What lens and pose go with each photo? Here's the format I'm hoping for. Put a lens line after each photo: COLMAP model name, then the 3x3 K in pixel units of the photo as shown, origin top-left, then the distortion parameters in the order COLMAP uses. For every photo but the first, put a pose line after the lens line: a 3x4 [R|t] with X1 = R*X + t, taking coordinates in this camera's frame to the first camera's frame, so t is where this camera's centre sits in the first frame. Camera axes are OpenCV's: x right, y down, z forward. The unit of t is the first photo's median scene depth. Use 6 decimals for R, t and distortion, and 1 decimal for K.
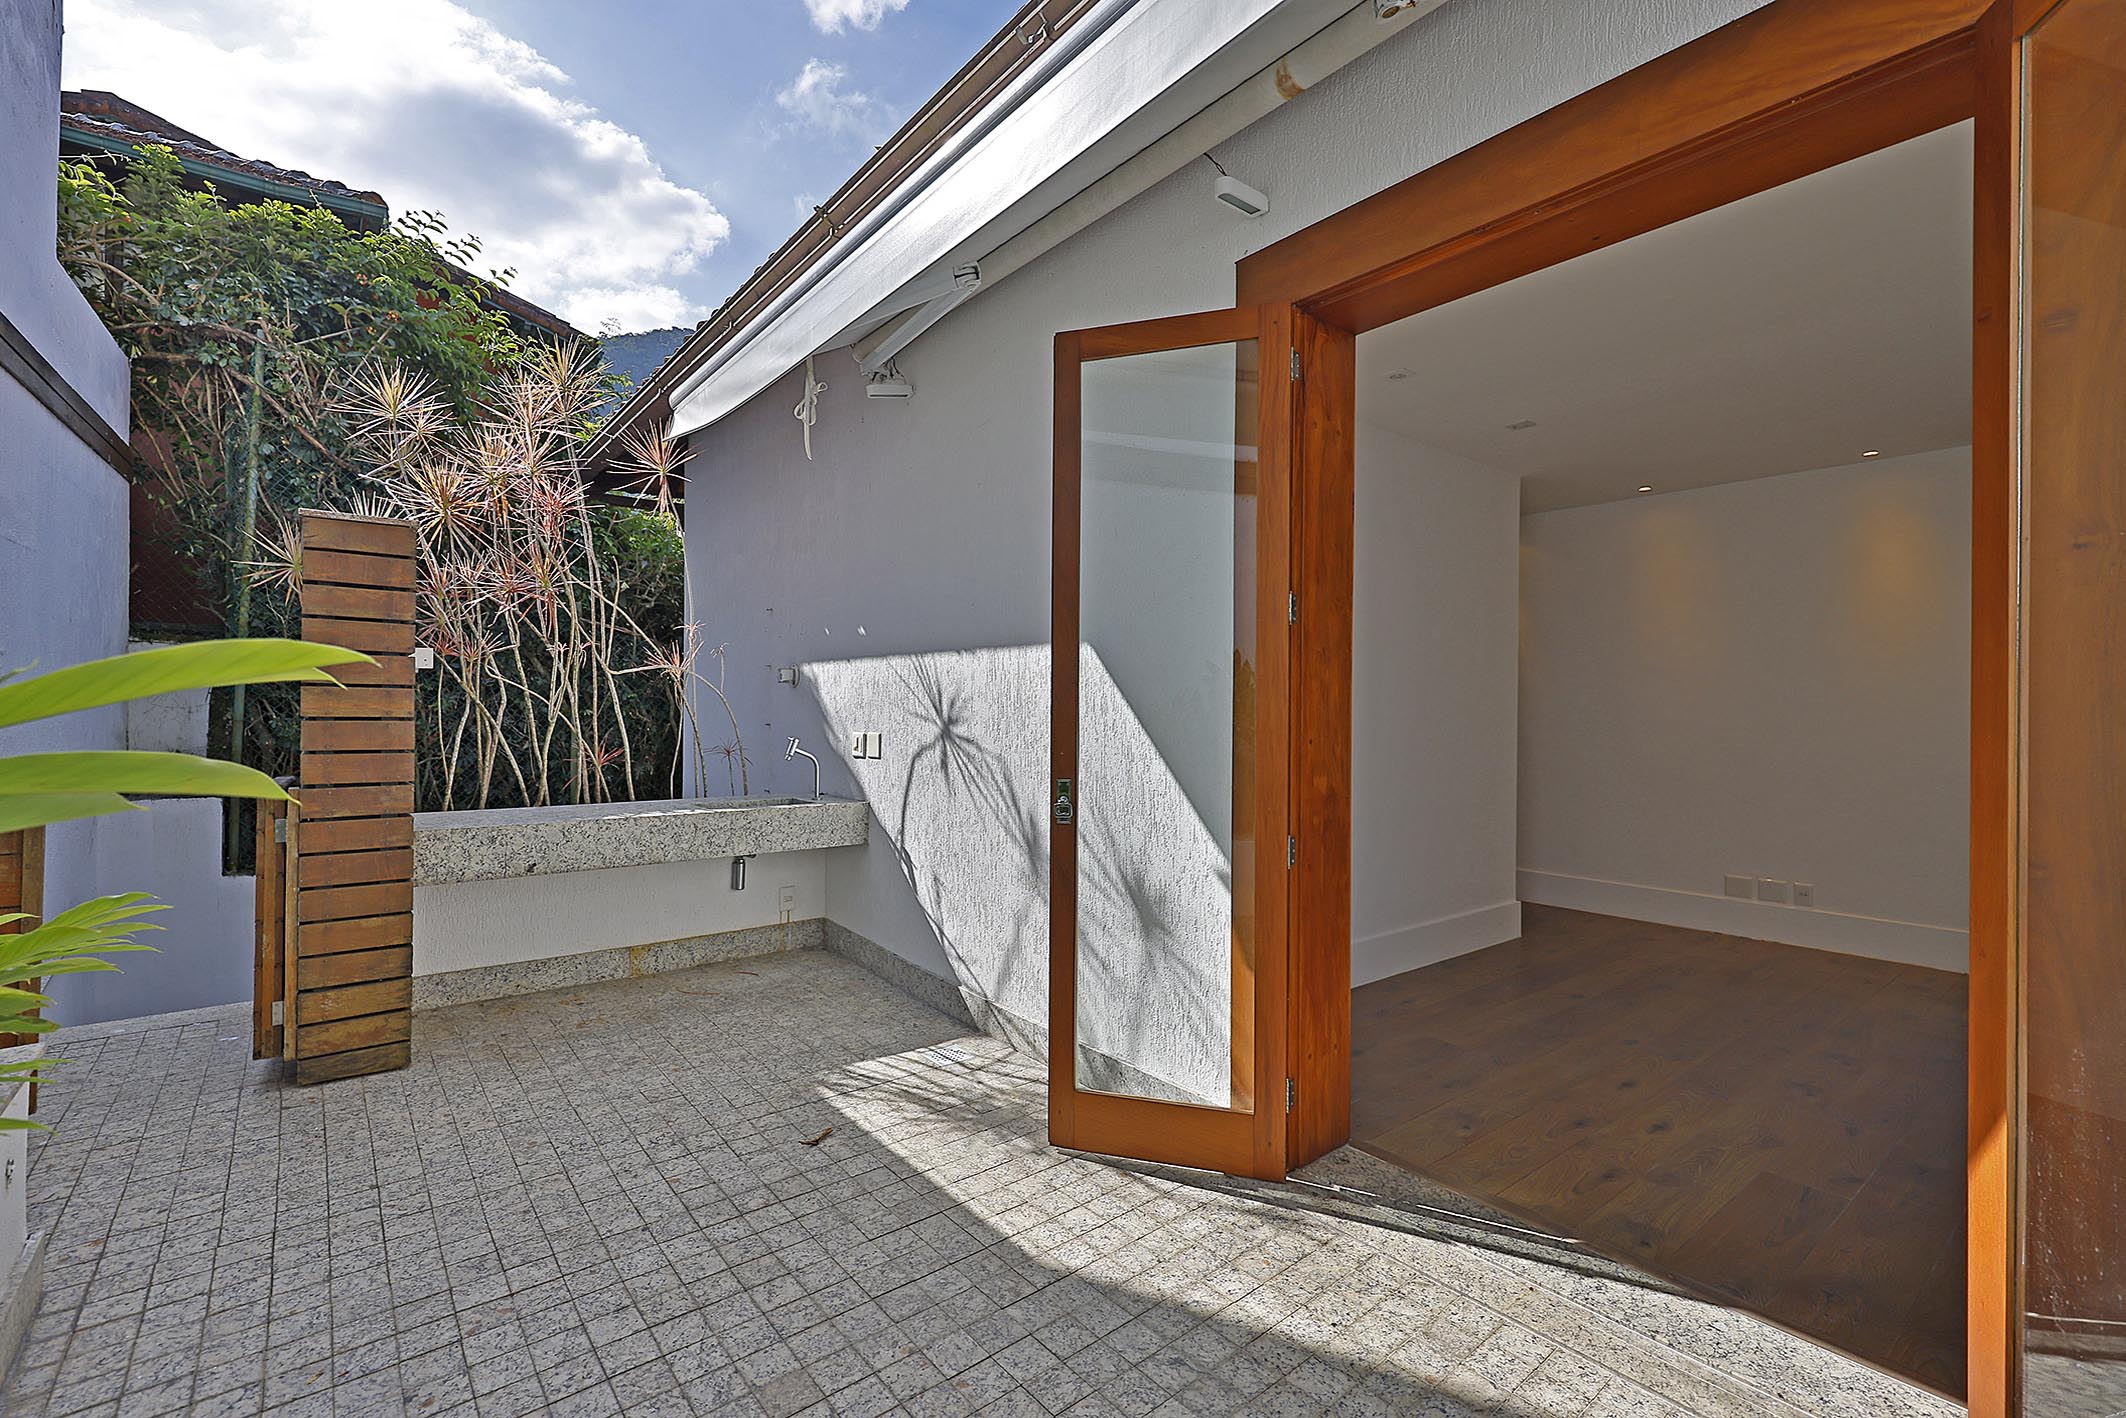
lens RADIAL K [[906.2, 0, 1060.9], [0, 906.2, 709.7], [0, 0, 1]] dist [0.000631, -0.000347]
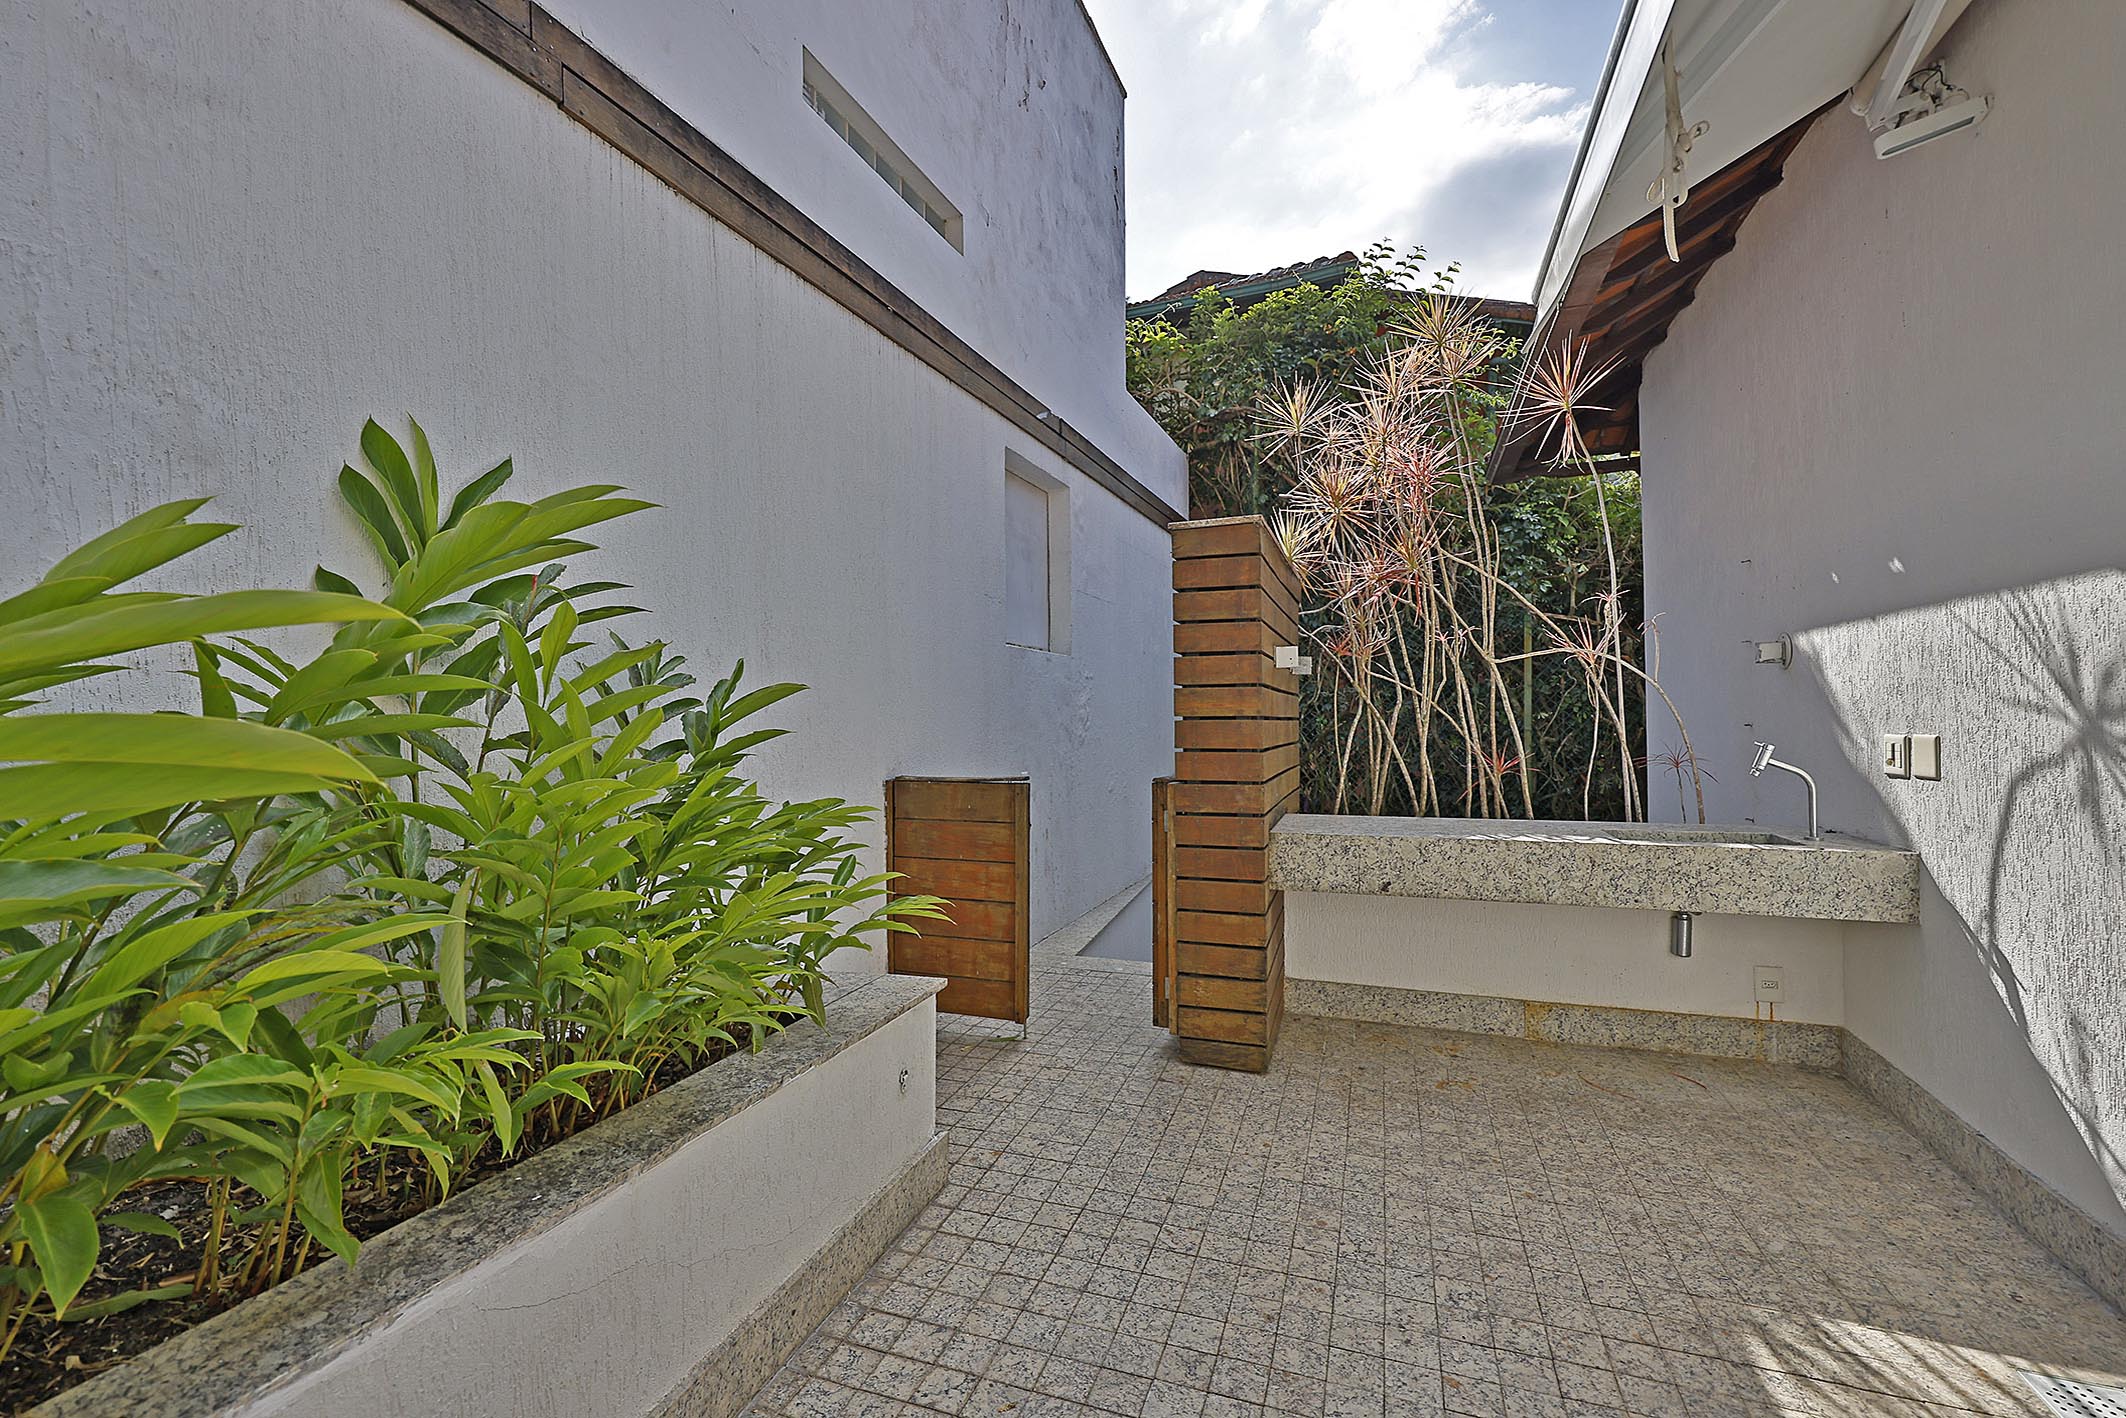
lens RADIAL K [[906.2, 0, 1060.9], [0, 906.2, 709.7], [0, 0, 1]] dist [0.000631, -0.000347]
pose [[0.509242, -0.023023, -0.860315, 0.013918], [0.014304, 0.999730, -0.018287, 0.012400], [0.860505, -0.002994, 0.509434, 0.241484]]
